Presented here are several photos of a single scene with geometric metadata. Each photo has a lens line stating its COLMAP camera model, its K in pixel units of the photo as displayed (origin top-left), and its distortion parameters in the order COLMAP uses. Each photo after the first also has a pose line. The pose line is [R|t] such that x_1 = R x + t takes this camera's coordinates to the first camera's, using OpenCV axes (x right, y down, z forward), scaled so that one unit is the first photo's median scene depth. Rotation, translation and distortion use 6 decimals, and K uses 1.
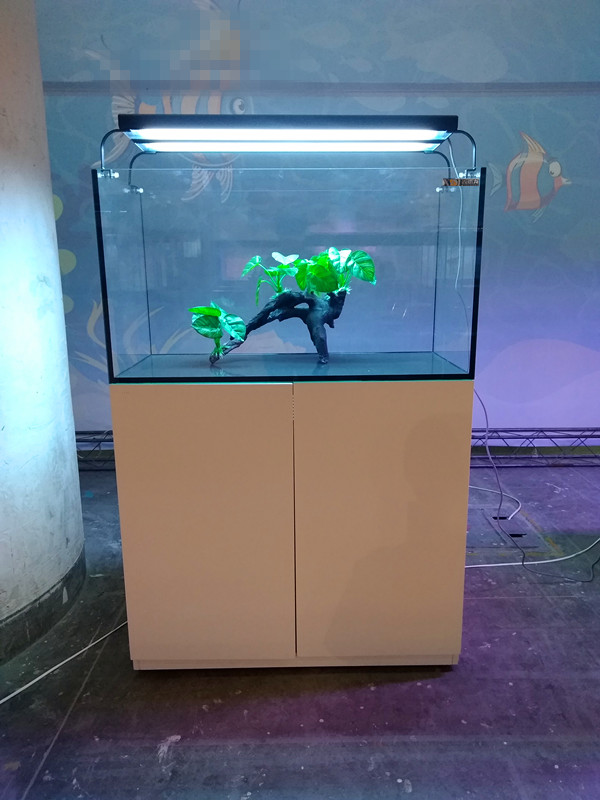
lens RADIAL K [[589.9, 0, 301.3], [0, 589.9, 399.1], [0, 0, 1]] dist [0.012188, 0.000690]
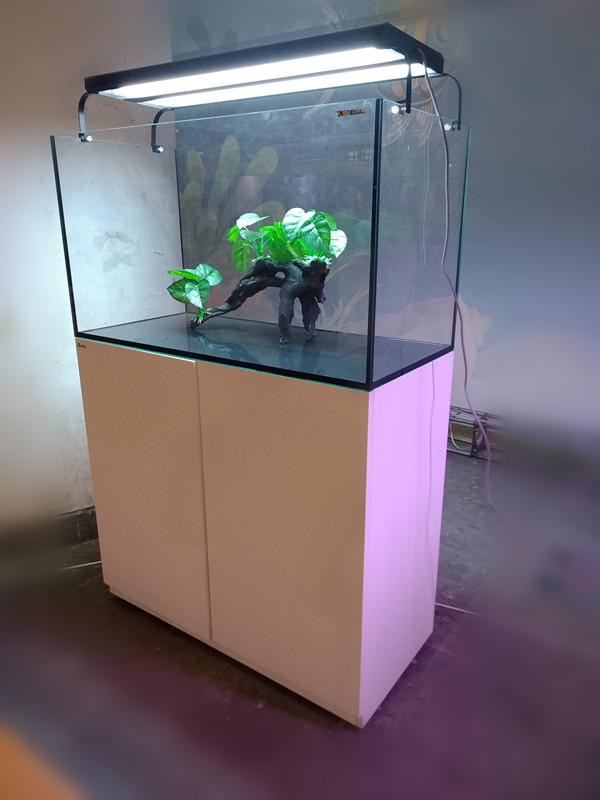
lens RADIAL K [[589.9, 0, 301.2], [0, 589.9, 399.6], [0, 0, 1]] dist [0.012188, 0.000690]
pose [[0.812406, 0.182416, -0.553823, 0.556401], [-0.131005, 0.982624, 0.131480, -0.095929], [0.568184, -0.034261, 0.822188, 0.286416]]
